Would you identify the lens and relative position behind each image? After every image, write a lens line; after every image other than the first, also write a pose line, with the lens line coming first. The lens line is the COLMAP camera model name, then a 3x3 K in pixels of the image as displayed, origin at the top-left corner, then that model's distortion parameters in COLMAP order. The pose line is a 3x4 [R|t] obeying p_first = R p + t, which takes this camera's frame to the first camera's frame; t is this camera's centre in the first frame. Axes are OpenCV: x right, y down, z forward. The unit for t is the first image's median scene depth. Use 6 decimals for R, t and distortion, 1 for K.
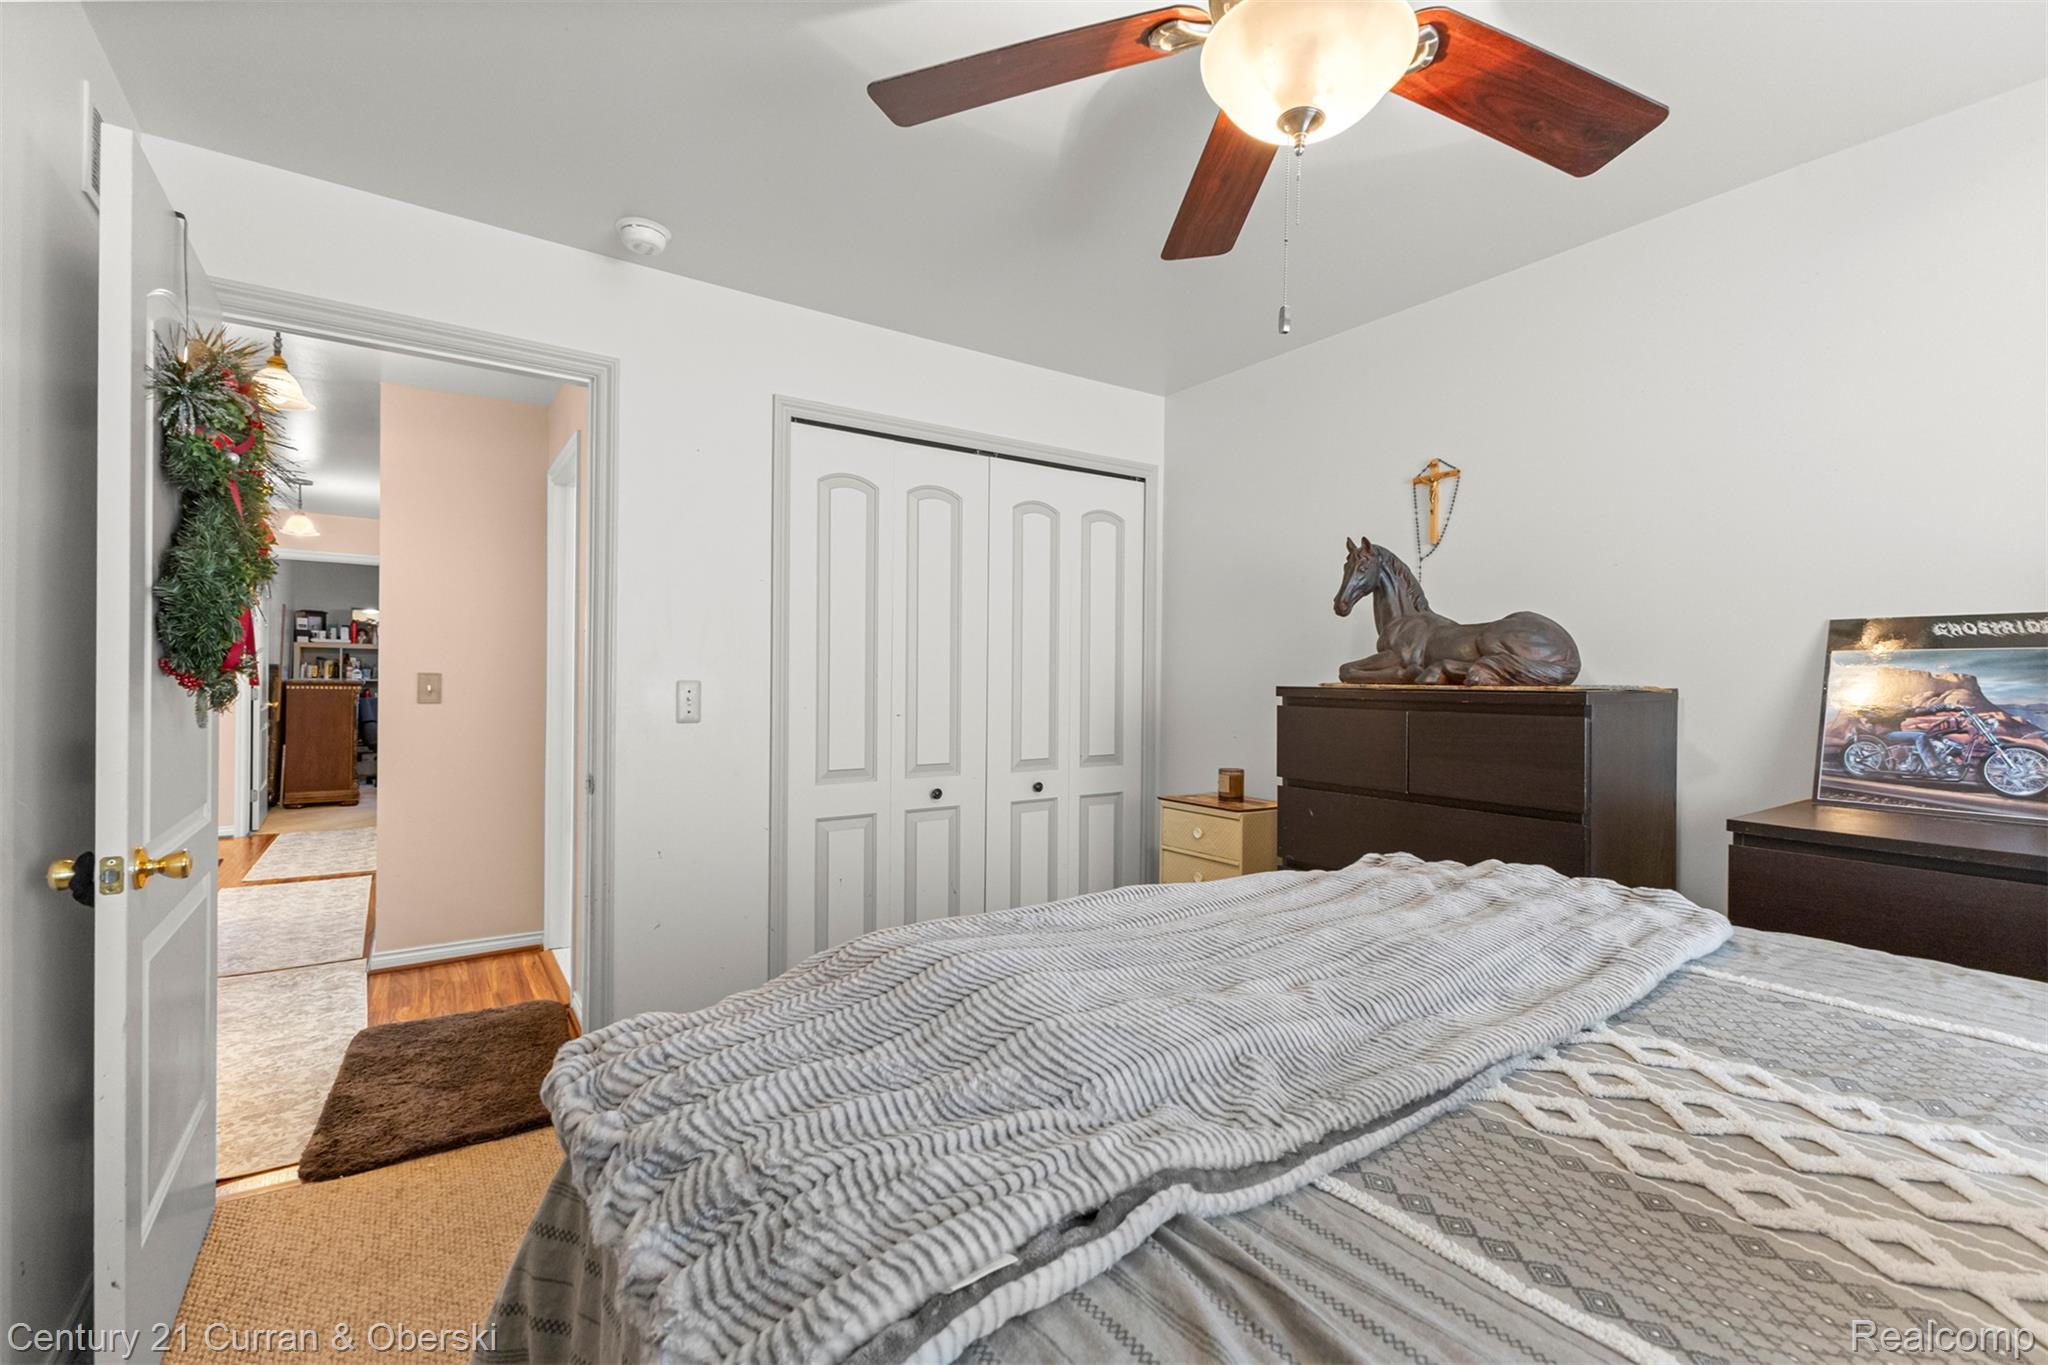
lens RADIAL K [[888.2, 0, 1023.3], [0, 888.2, 679.0], [0, 0, 1]] dist [0.009732, -0.001590]
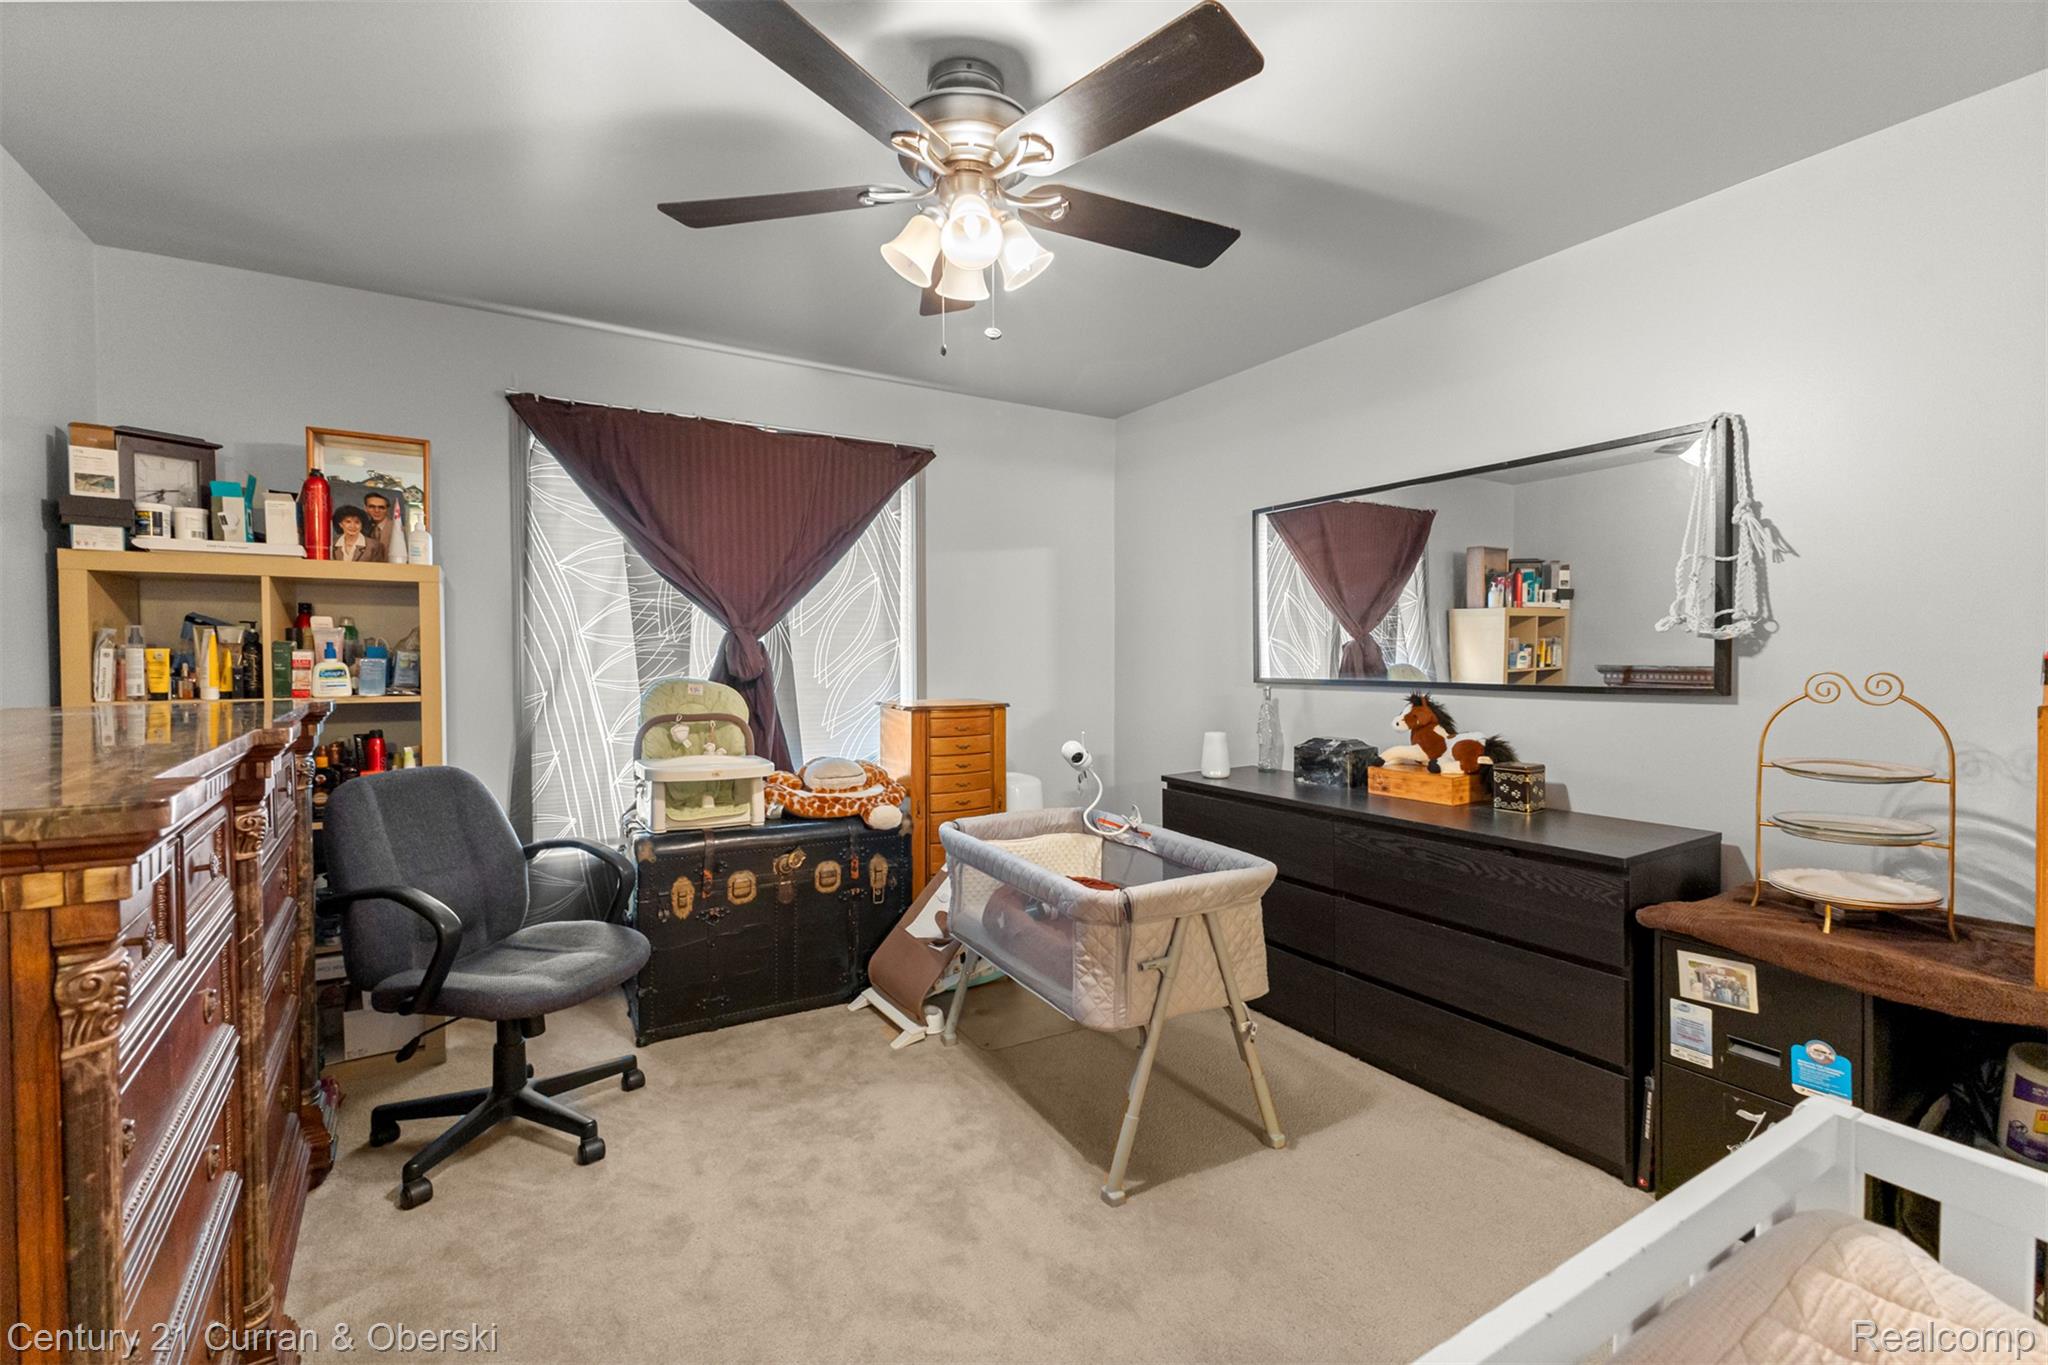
lens RADIAL K [[888.2, 0, 1027.1], [0, 888.2, 669.9], [0, 0, 1]] dist [0.009732, -0.001590]
pose [[0.997956, -0.012132, -0.062735, -0.533383], [0.013545, 0.999663, 0.022137, -0.011091], [0.062445, -0.022941, 0.997785, 0.759099]]
